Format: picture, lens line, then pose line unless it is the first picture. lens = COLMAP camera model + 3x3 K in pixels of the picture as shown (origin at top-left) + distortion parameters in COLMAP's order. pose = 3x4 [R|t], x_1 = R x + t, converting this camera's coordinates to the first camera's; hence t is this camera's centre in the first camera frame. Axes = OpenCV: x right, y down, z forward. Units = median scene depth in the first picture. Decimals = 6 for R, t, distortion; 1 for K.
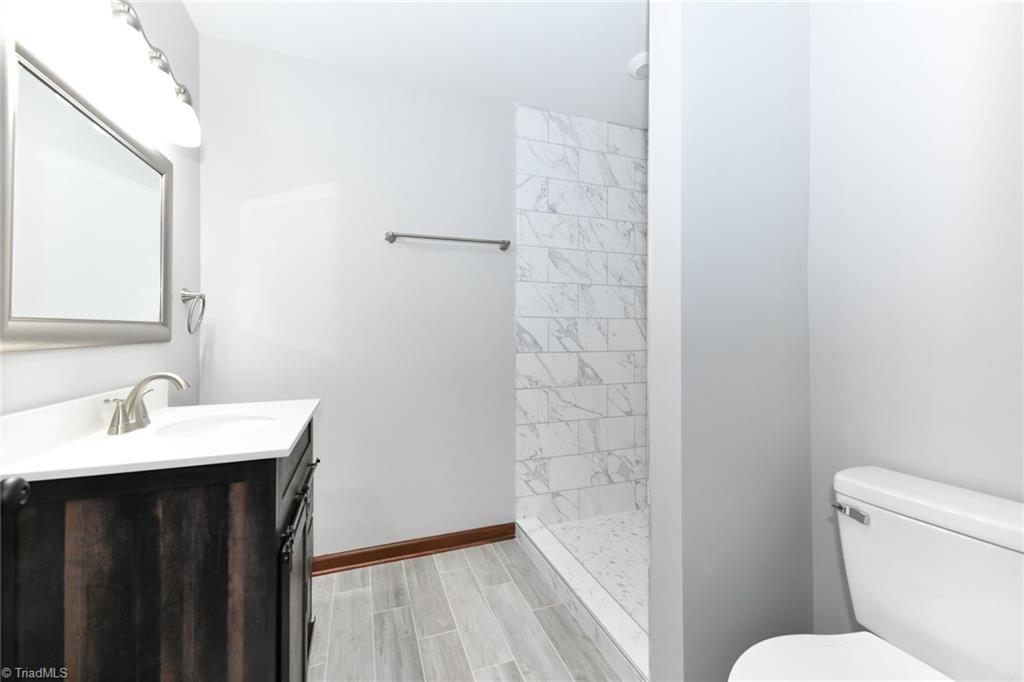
lens RADIAL K [[409.3, 0, 510.8], [0, 409.3, 332.8], [0, 0, 1]] dist [0.009206, -0.000275]
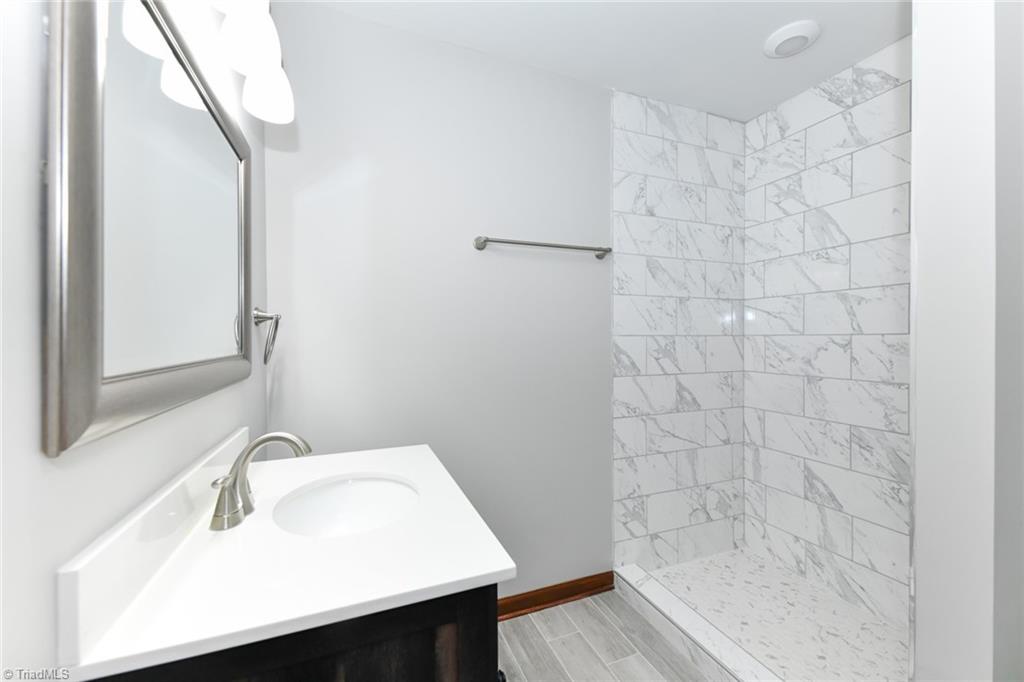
lens RADIAL K [[409.3, 0, 513.1], [0, 409.3, 341.5], [0, 0, 1]] dist [0.009206, -0.000275]
pose [[0.999471, 0.000825, 0.032505, -0.226703], [-0.001291, 0.999897, 0.014321, -0.037829], [-0.032490, -0.014356, 0.999369, 0.136122]]
